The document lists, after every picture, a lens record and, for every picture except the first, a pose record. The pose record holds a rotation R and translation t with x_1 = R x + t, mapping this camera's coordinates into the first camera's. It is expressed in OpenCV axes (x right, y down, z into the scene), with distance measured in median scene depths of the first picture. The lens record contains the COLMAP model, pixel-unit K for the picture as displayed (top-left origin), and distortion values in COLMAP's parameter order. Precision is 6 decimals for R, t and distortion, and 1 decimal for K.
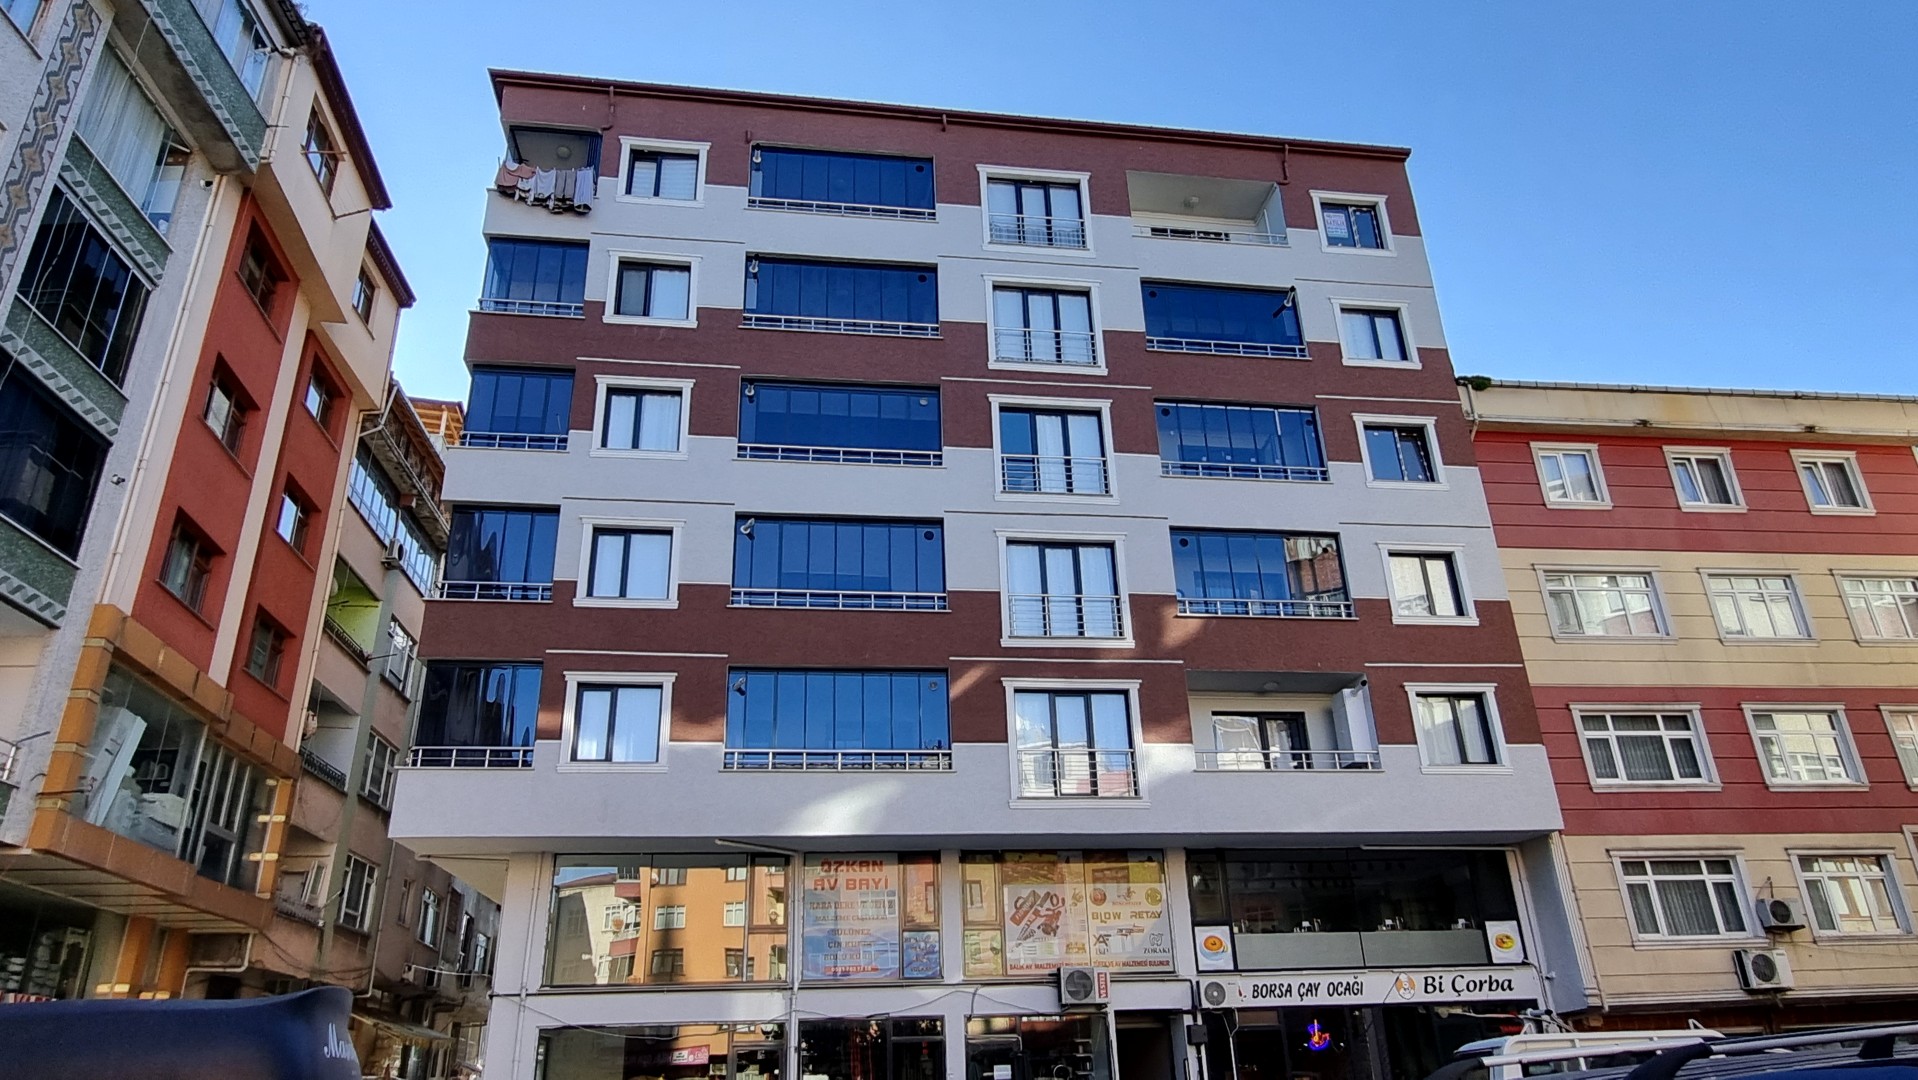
lens RADIAL K [[1199.4, 0, 959.0], [0, 1199.4, 540.0], [0, 0, 1]] dist [-0.003754, 0.001928]
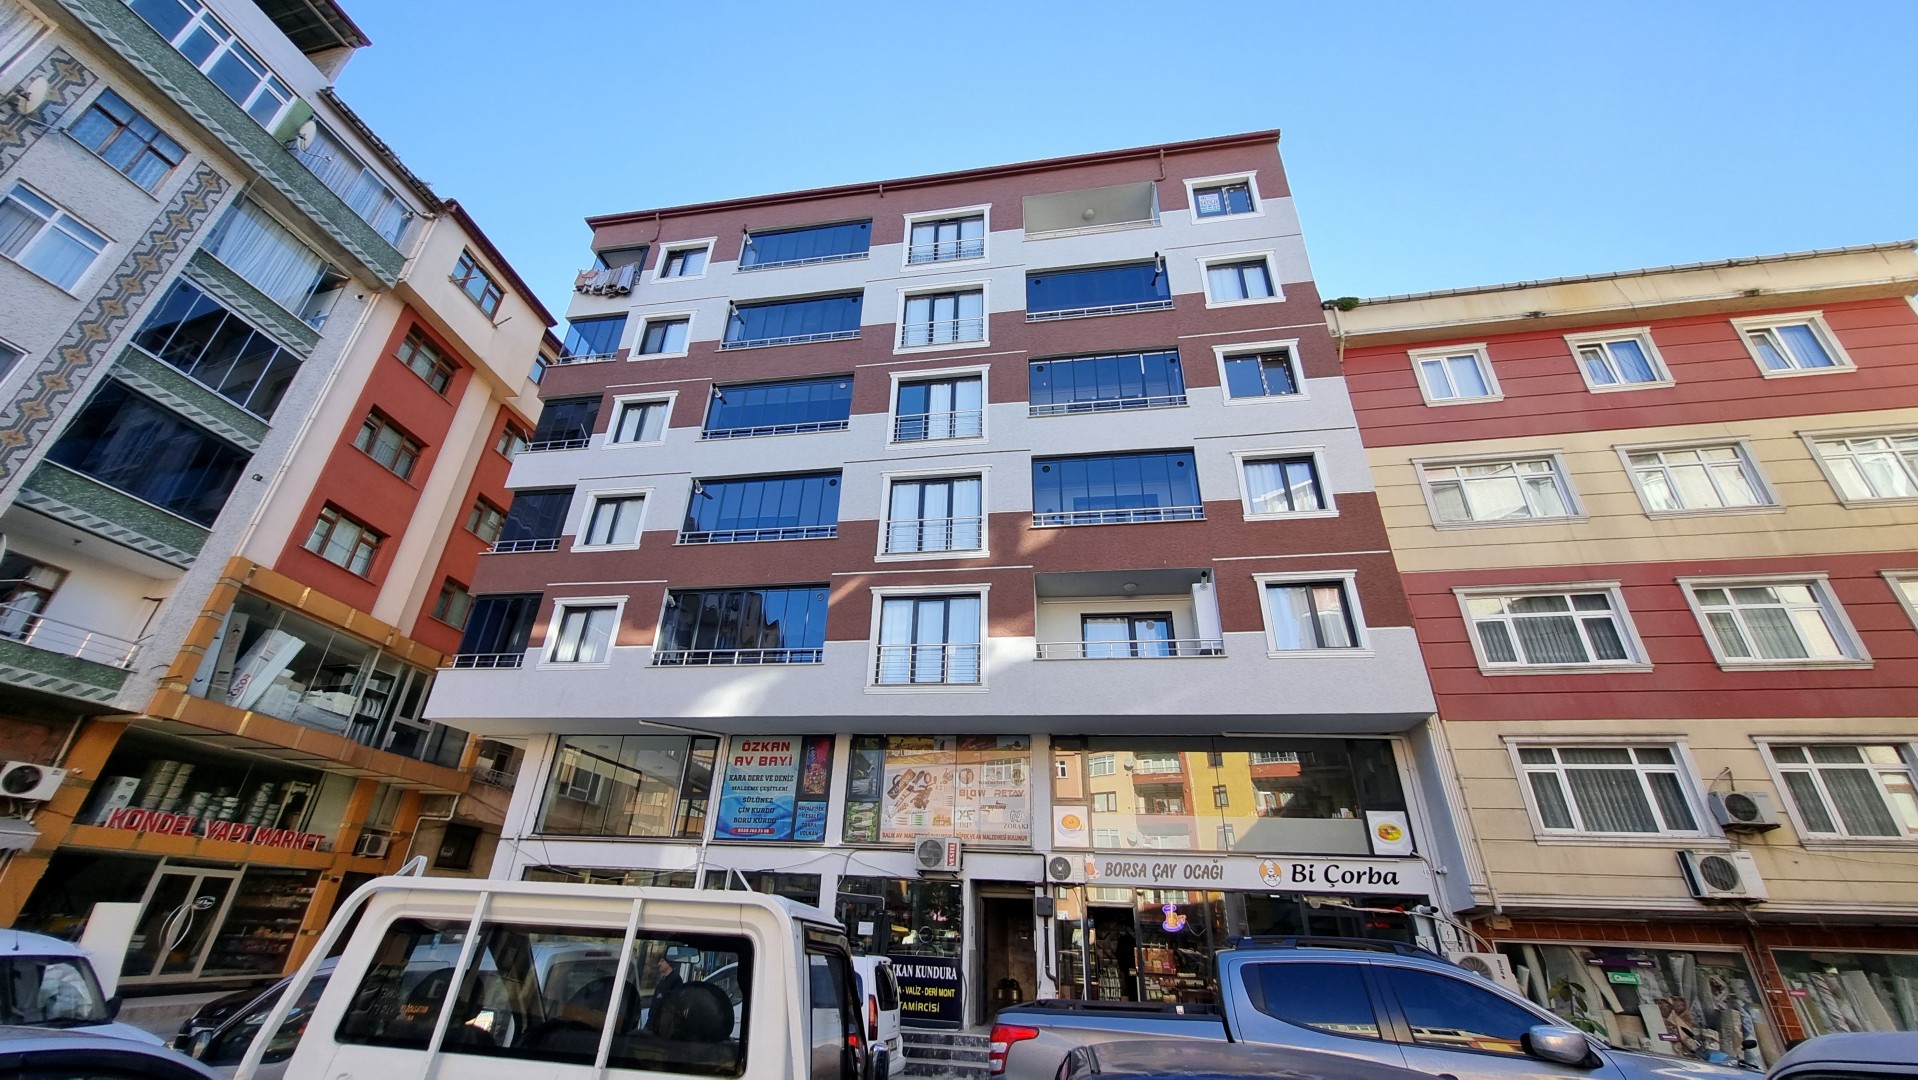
lens RADIAL K [[735.3, 0, 959.0], [0, 735.3, 540.0], [0, 0, 1]] dist [-0.000123, -0.002658]
pose [[0.945441, -0.086319, -0.314151, 0.329902], [0.064015, 0.994684, -0.080653, 0.123921], [0.319443, 0.056142, 0.945941, 0.309100]]
